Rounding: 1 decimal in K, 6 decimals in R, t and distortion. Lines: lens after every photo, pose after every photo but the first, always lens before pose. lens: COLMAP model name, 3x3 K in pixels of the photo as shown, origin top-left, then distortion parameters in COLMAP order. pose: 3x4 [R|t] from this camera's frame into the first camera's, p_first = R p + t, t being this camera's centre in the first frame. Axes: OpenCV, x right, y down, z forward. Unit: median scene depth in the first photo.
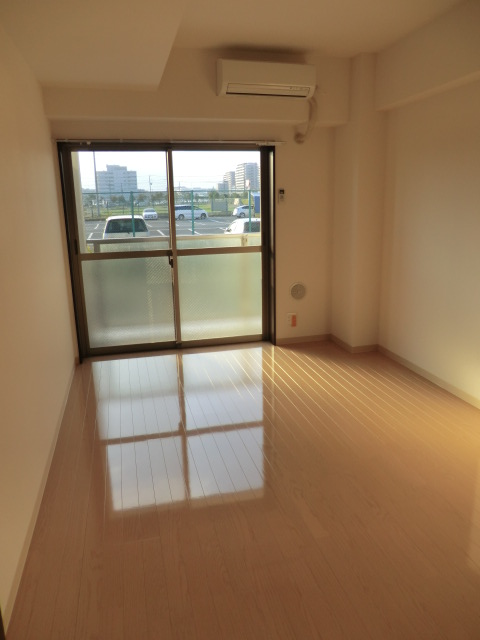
lens RADIAL K [[469.0, 0, 244.9], [0, 469.0, 315.5], [0, 0, 1]] dist [-0.103728, 0.129415]
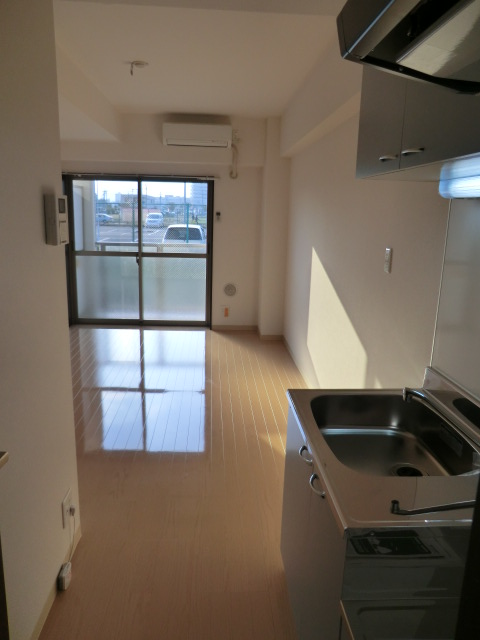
lens RADIAL K [[469.0, 0, 244.9], [0, 469.0, 315.5], [0, 0, 1]] dist [-0.103728, 0.129415]
pose [[0.980094, 0.088569, -0.177683, 0.409035], [-0.093369, 0.995454, -0.018819, 0.041999], [0.175208, 0.035034, 0.983908, -0.291240]]
